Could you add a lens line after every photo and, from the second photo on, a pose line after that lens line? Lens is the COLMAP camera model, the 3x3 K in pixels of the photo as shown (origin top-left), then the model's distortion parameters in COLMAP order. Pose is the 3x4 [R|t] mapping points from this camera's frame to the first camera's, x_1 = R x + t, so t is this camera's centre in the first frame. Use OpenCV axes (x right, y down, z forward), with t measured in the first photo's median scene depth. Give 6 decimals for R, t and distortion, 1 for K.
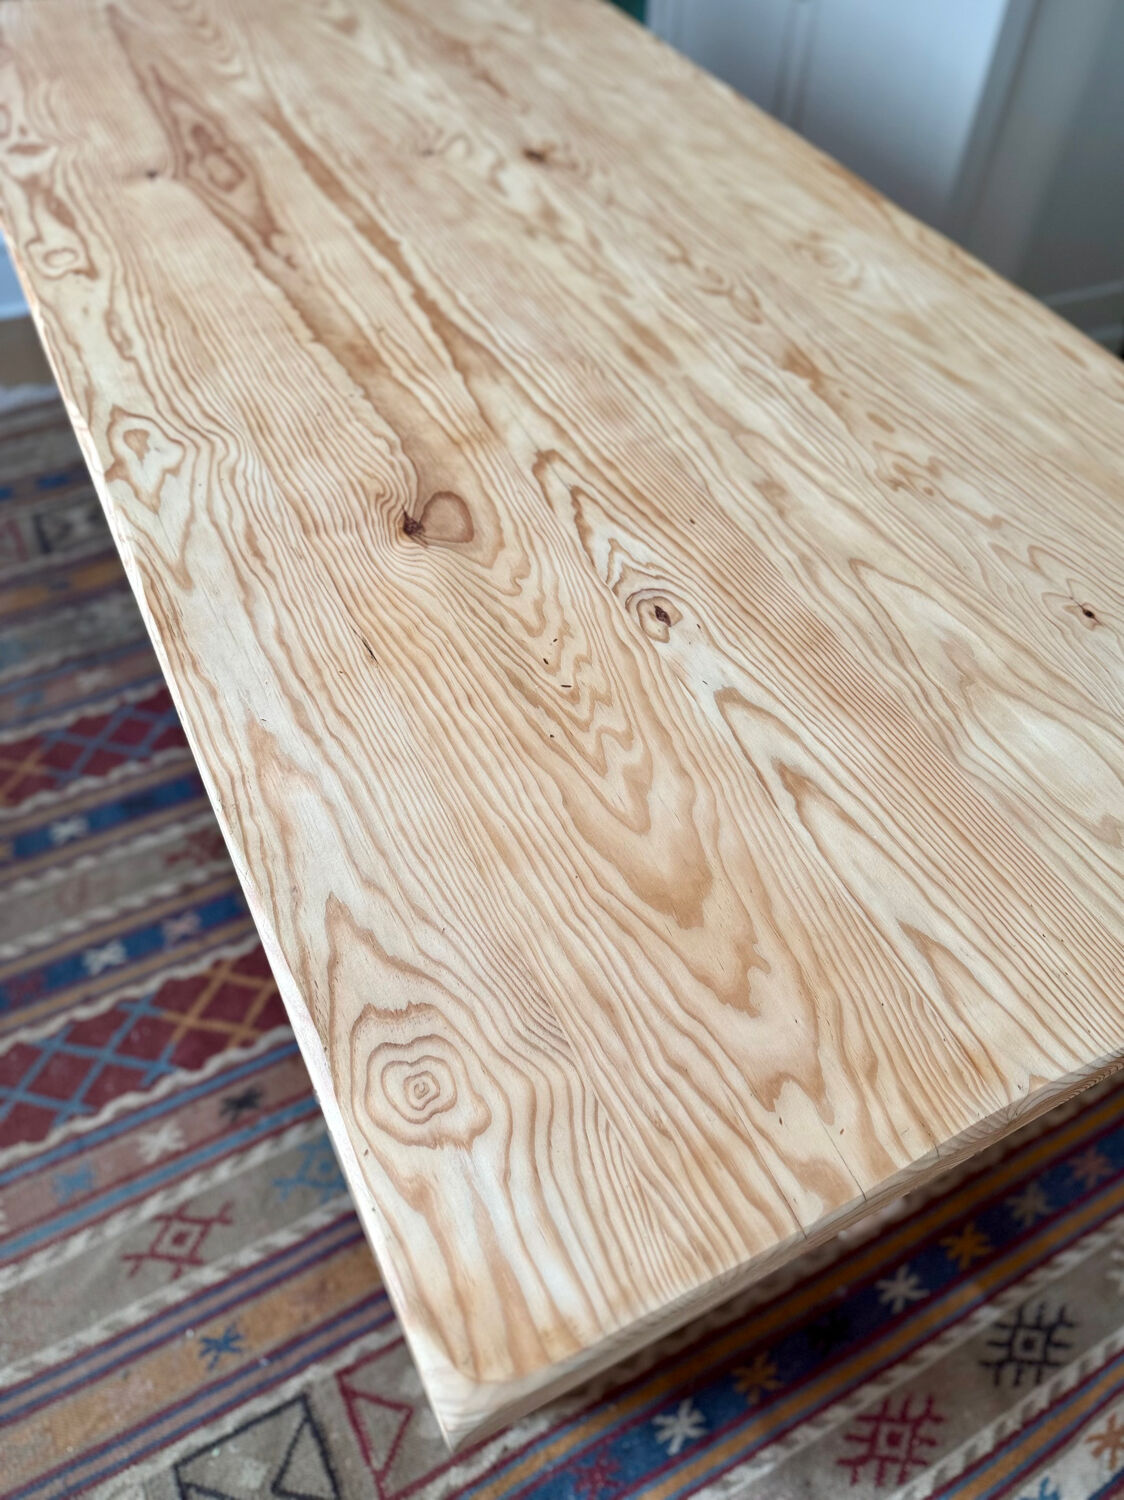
lens RADIAL K [[1126.2, 0, 612.2], [0, 1126.2, 693.4], [0, 0, 1]] dist [-0.029029, -0.001313]
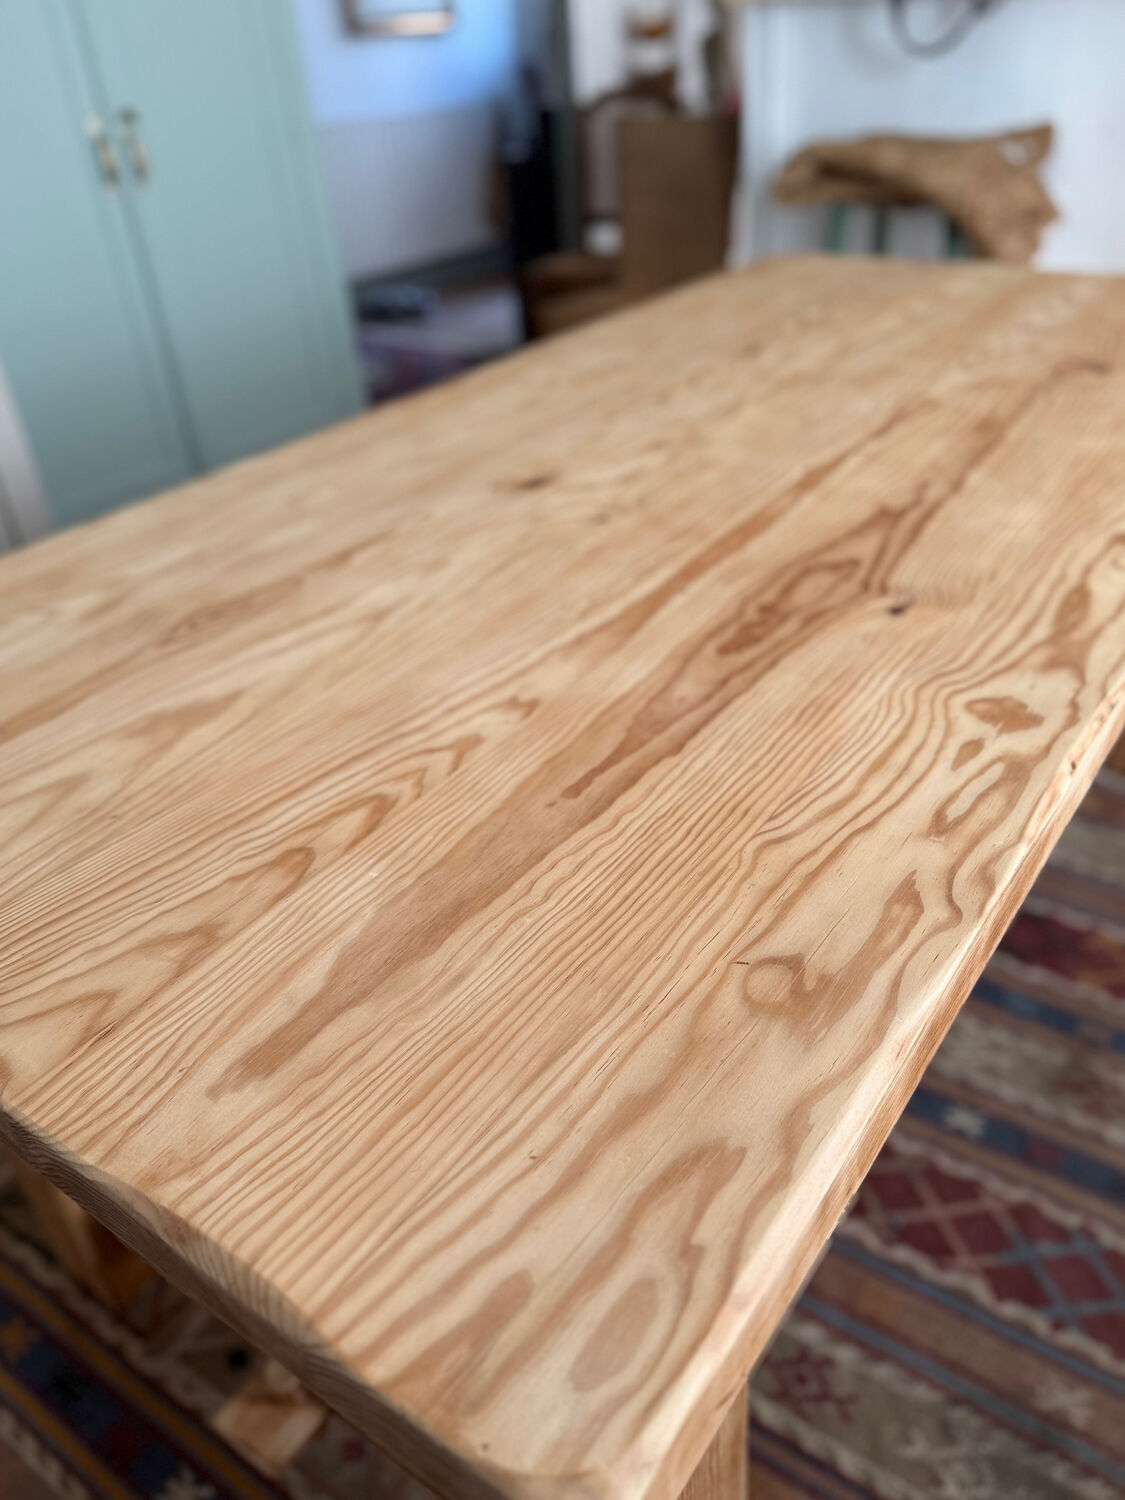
lens RADIAL K [[1153.4, 0, 562.5], [0, 1153.4, 750.0], [0, 0, 1]] dist [0.054965, -0.135579]
pose [[-0.440879, -0.504044, 0.742675, -0.973656], [0.697704, 0.328080, 0.636846, -1.125468], [-0.564655, 0.798939, 0.207030, 1.139180]]
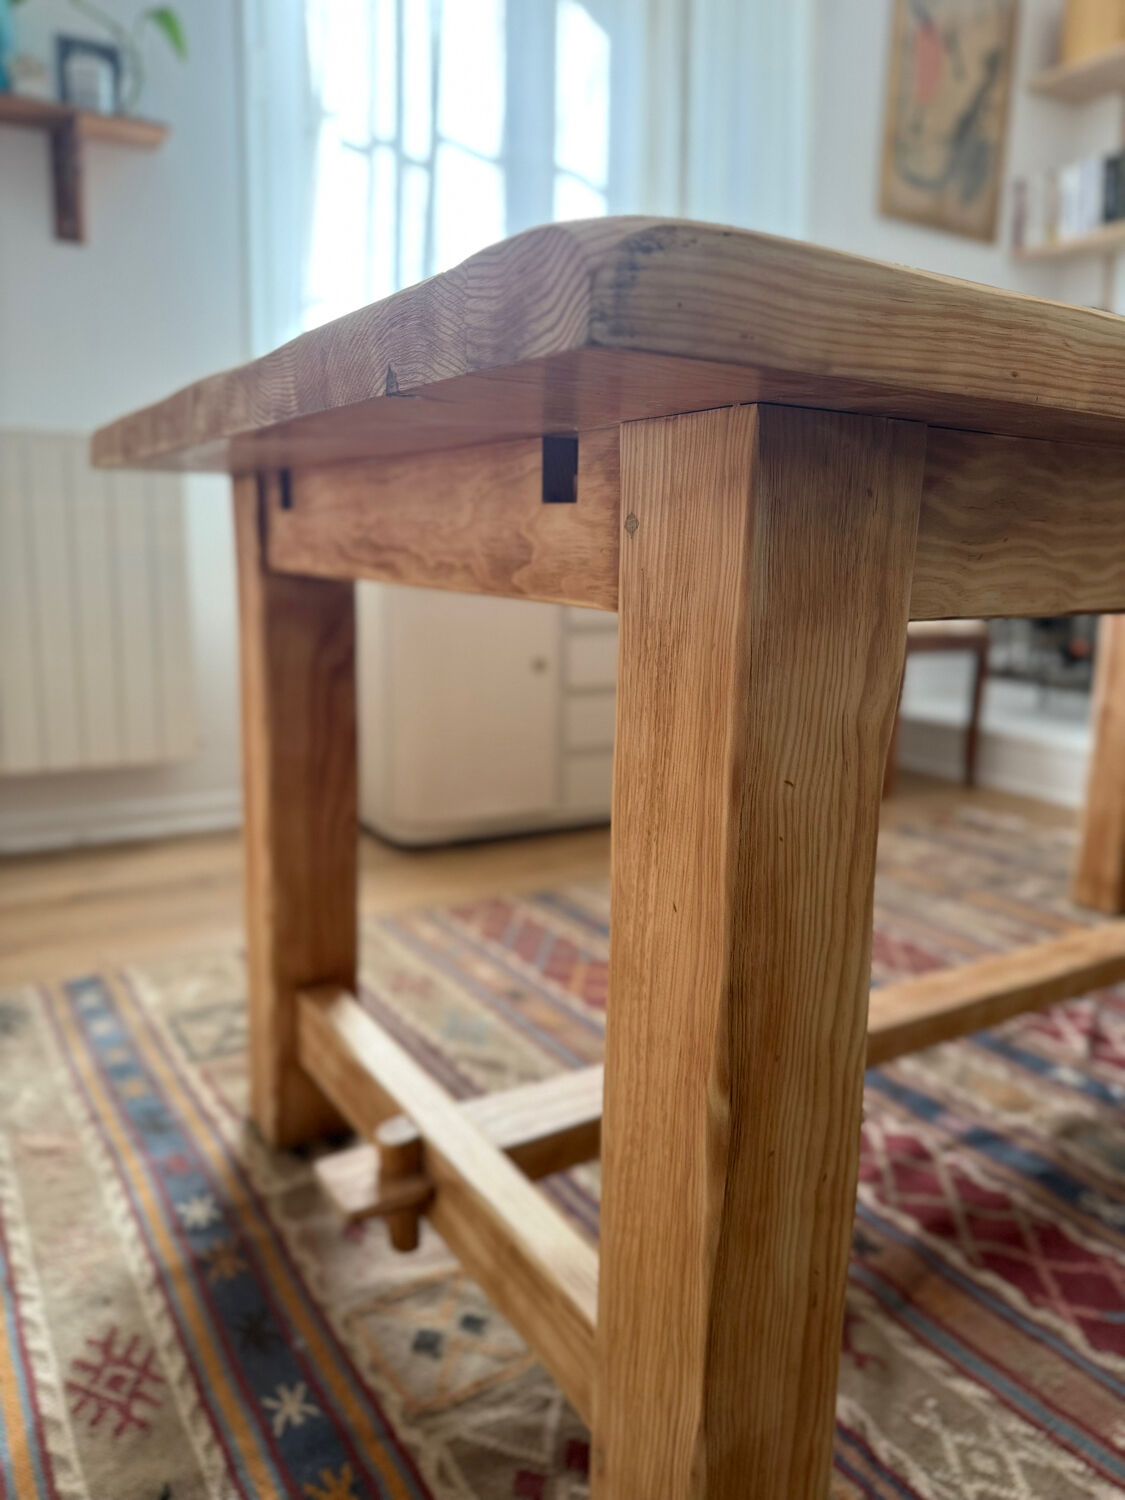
lens RADIAL K [[1054.0, 0, 562.5], [0, 1054.0, 750.0], [0, 0, 1]] dist [0.048630, -0.092770]
pose [[0.071499, 0.143906, -0.987005, 0.929597], [-0.754313, 0.655241, 0.040892, 0.115102], [0.652611, 0.741586, 0.155399, 0.752065]]
